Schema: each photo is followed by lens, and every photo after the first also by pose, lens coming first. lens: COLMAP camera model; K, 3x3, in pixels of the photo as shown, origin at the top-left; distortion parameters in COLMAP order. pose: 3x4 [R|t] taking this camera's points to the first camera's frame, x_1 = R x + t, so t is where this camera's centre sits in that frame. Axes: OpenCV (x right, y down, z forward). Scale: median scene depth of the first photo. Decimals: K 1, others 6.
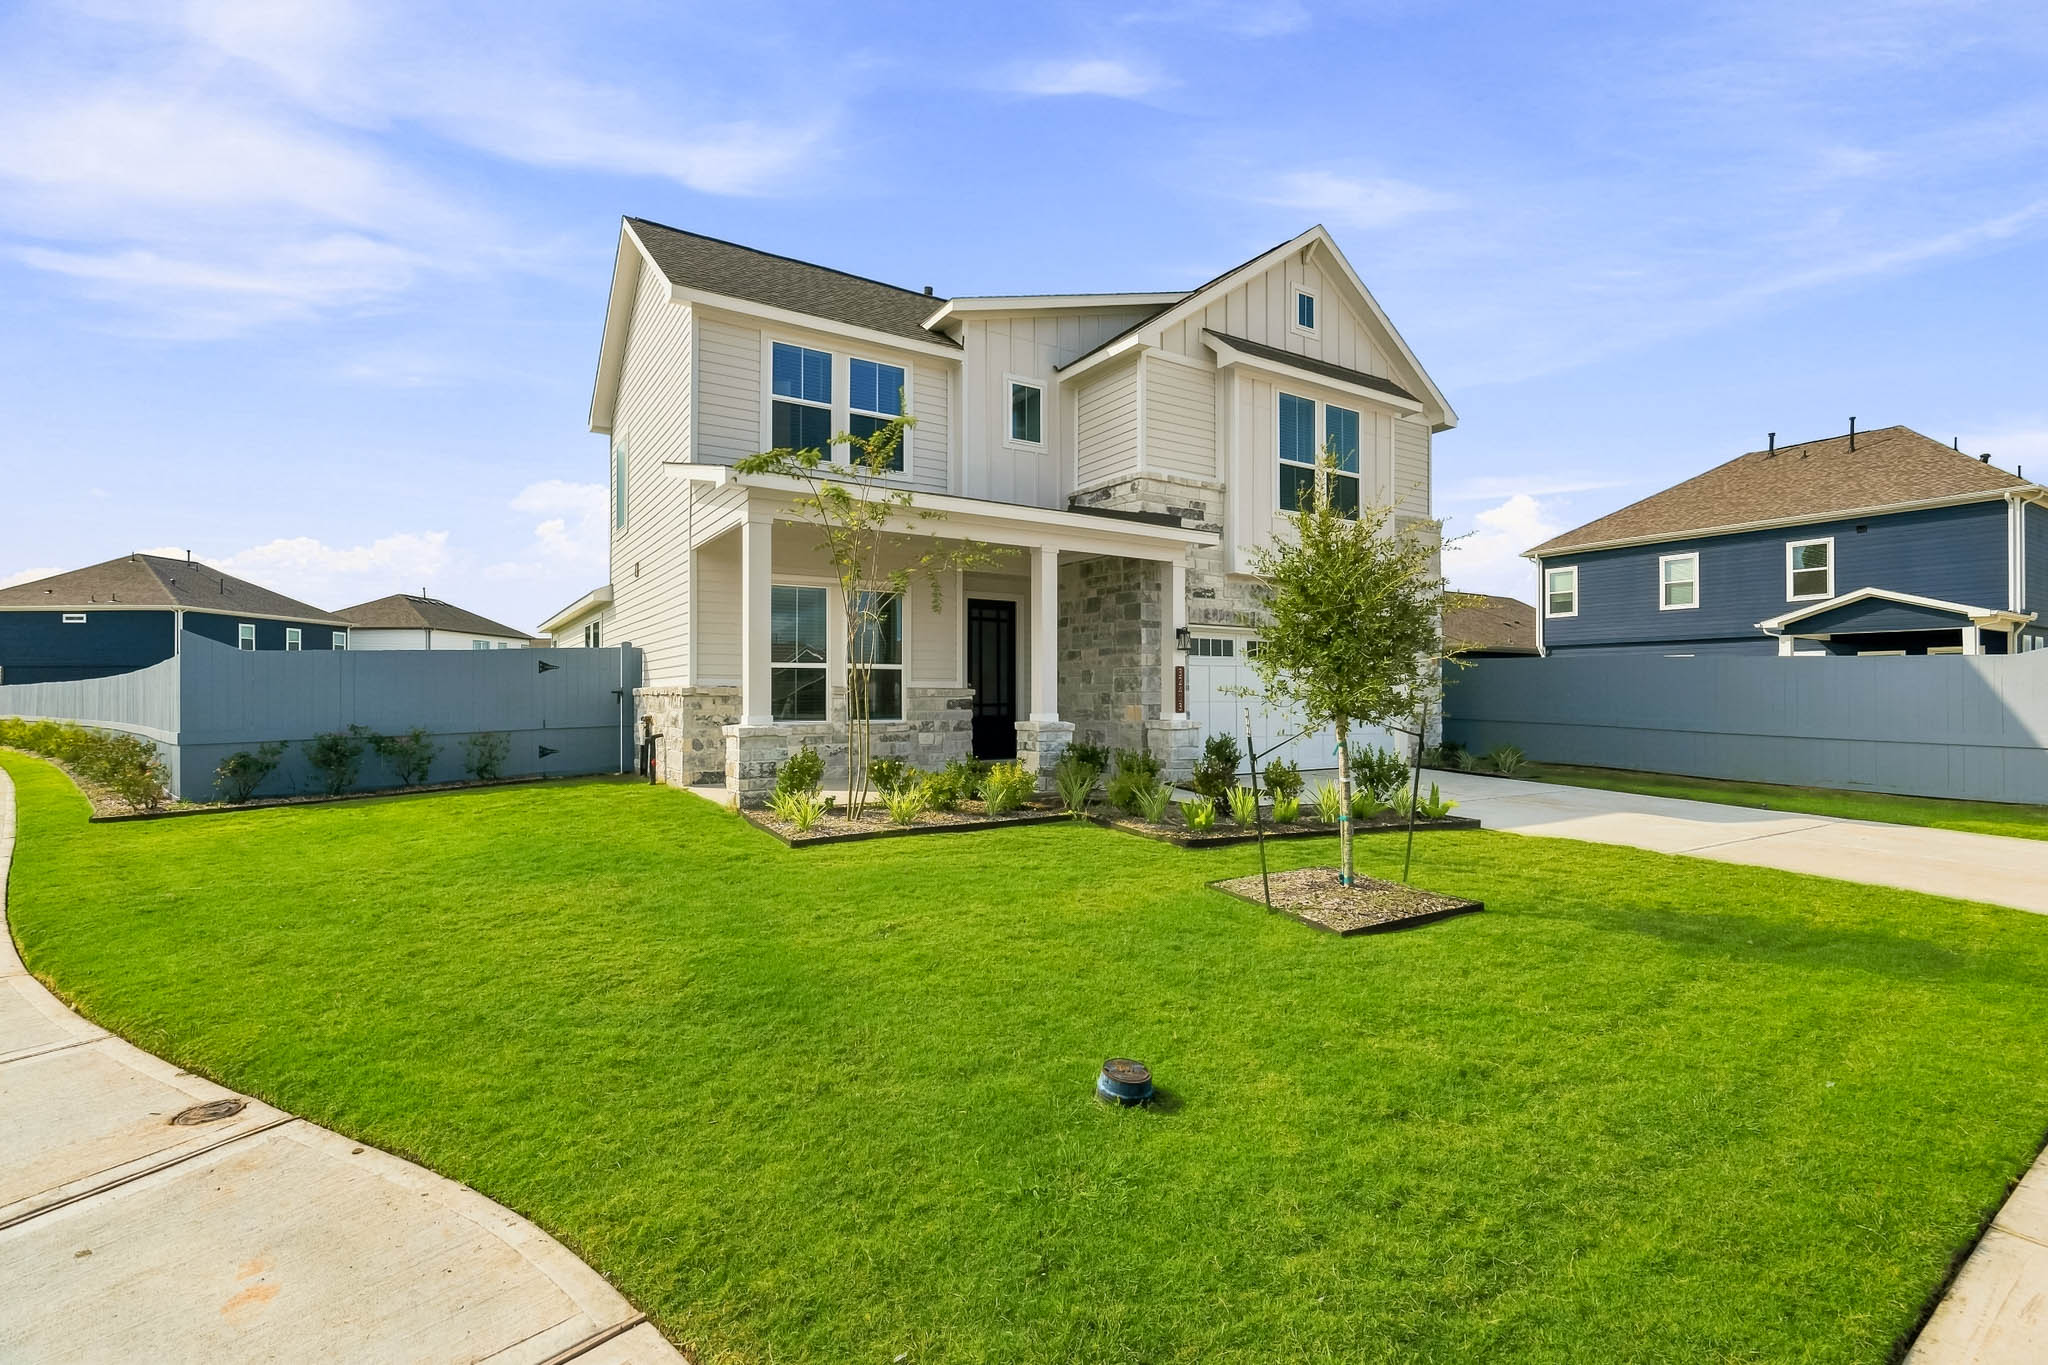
lens RADIAL K [[949.1, 0, 1025.8], [0, 949.1, 690.4], [0, 0, 1]] dist [-0.004602, 0.002265]
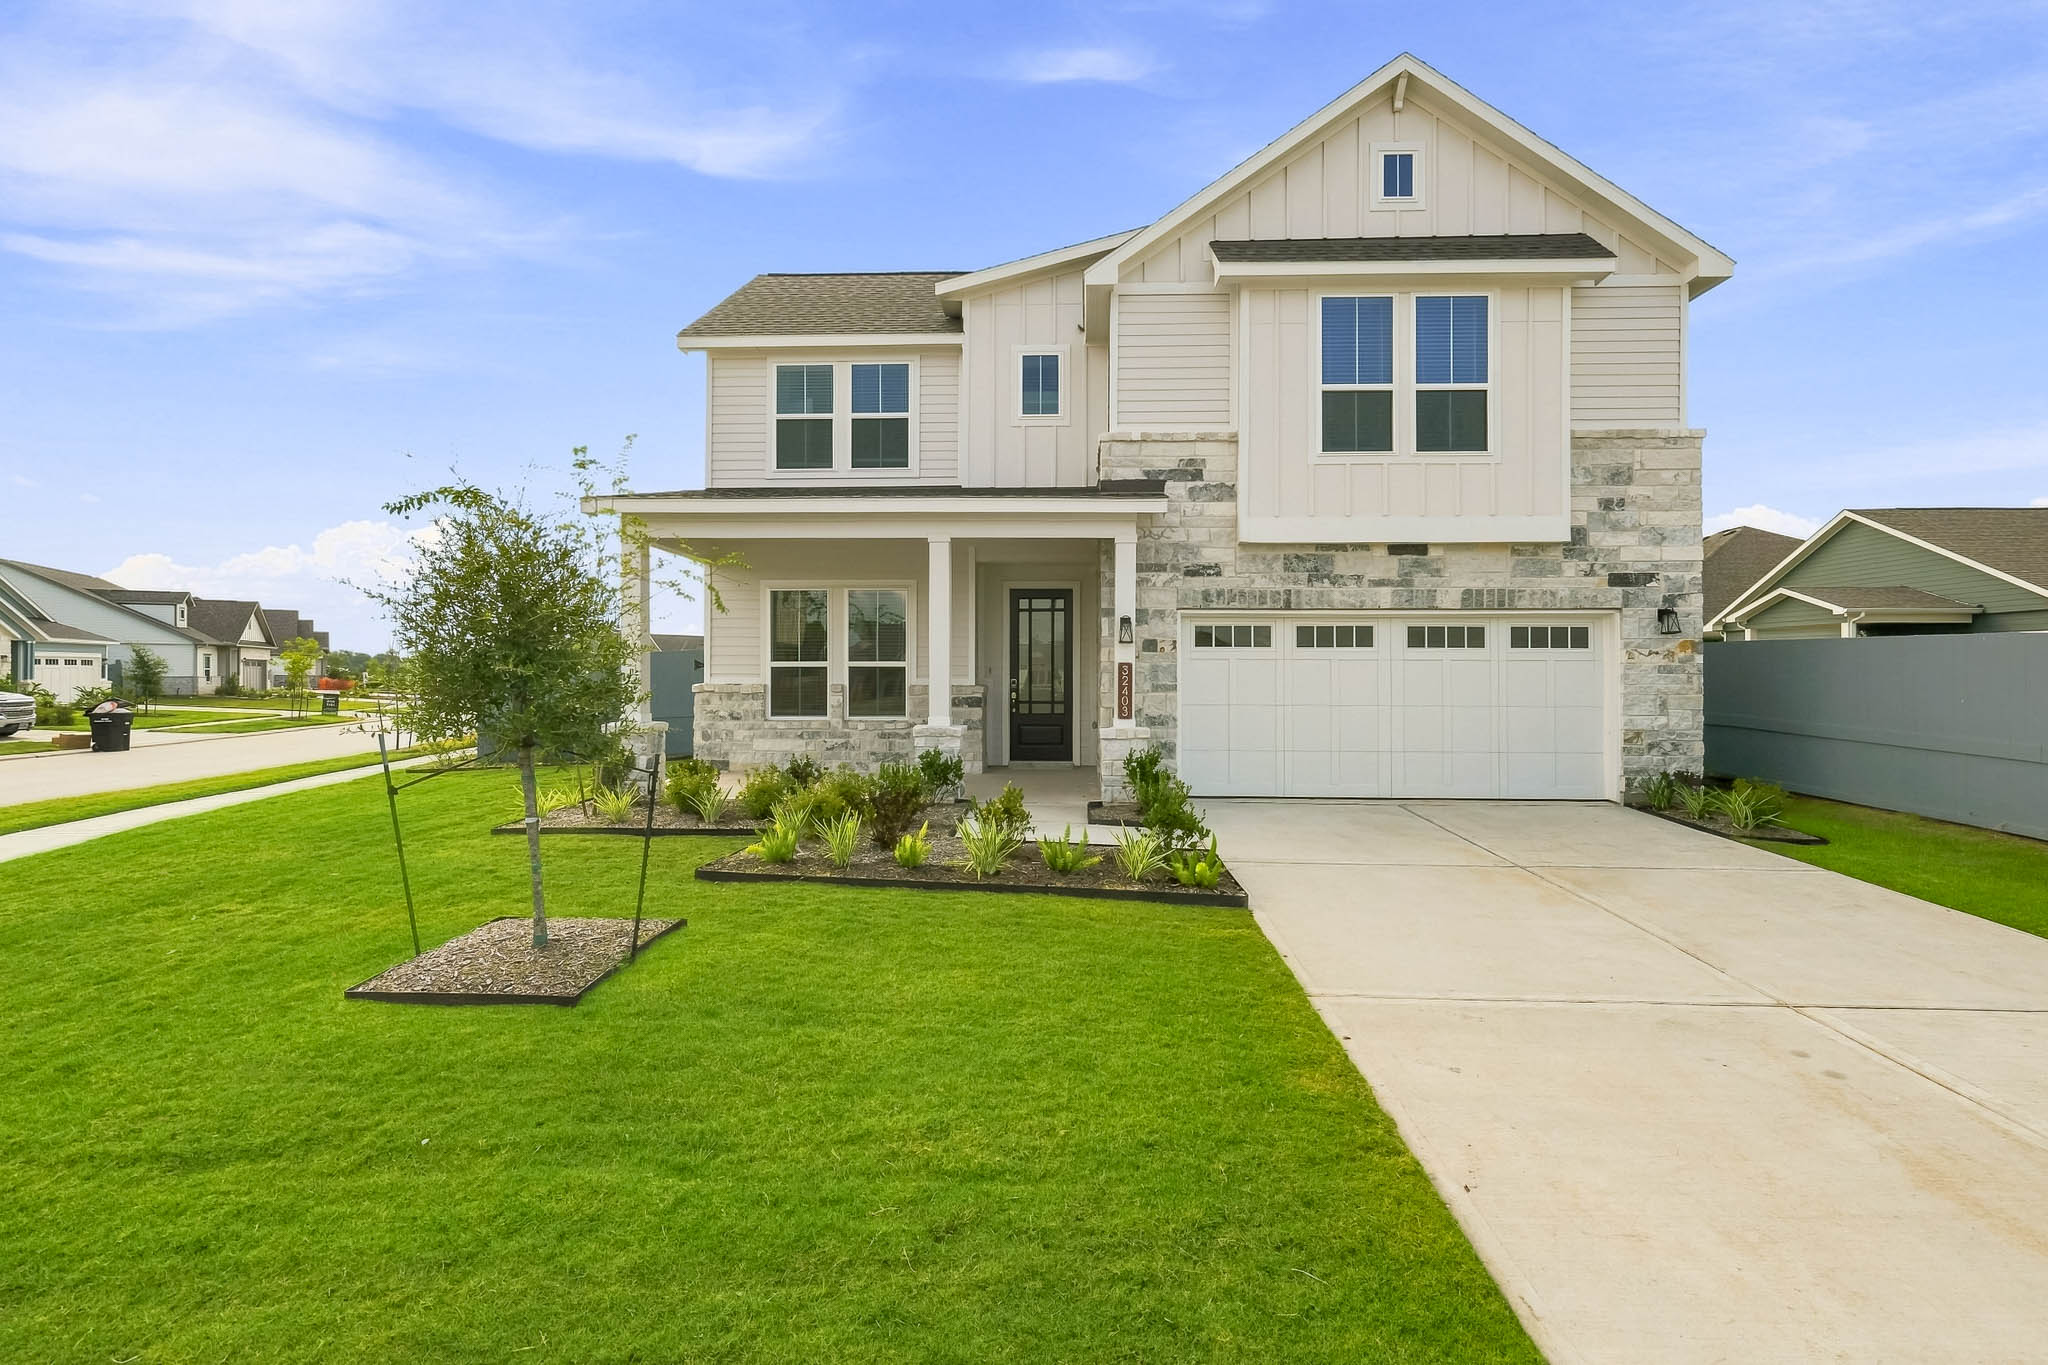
lens RADIAL K [[949.1, 0, 1021.1], [0, 949.1, 668.3], [0, 0, 1]] dist [-0.004602, 0.002265]
pose [[0.815394, -0.001528, -0.578904, 0.532203], [0.002015, 0.999998, 0.000199, -0.019633], [0.578903, -0.001329, 0.815396, 0.252192]]
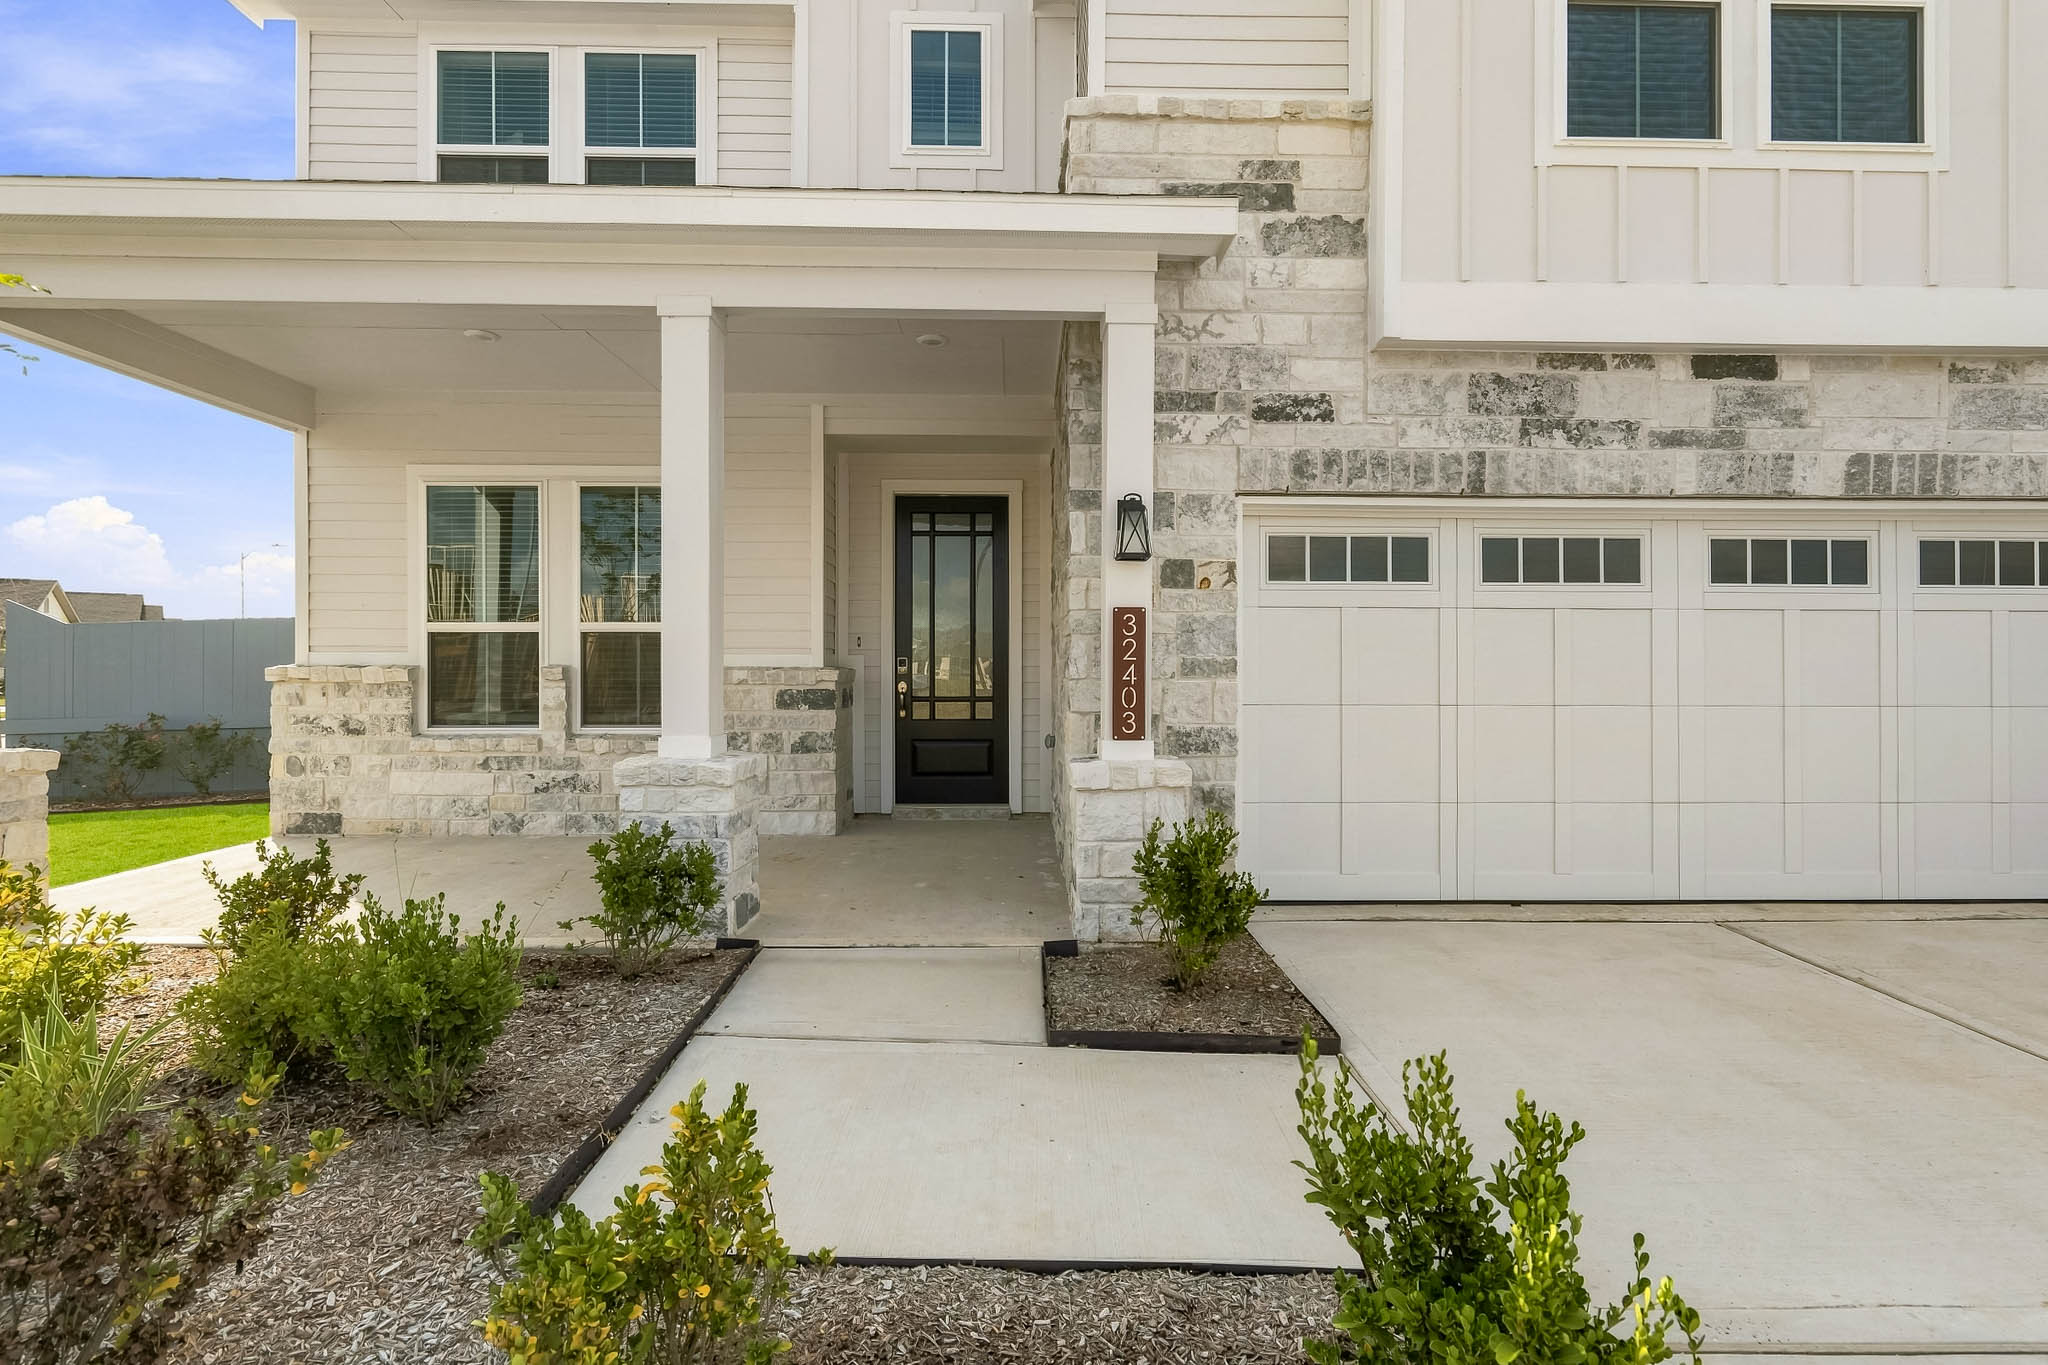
lens RADIAL K [[949.1, 0, 1023.8], [0, 949.1, 670.1], [0, 0, 1]] dist [-0.004602, 0.002265]
pose [[0.851956, 0.002818, -0.523605, 0.292691], [0.001707, 0.999965, 0.008159, -0.004724], [0.523610, -0.007844, 0.851922, 0.636036]]
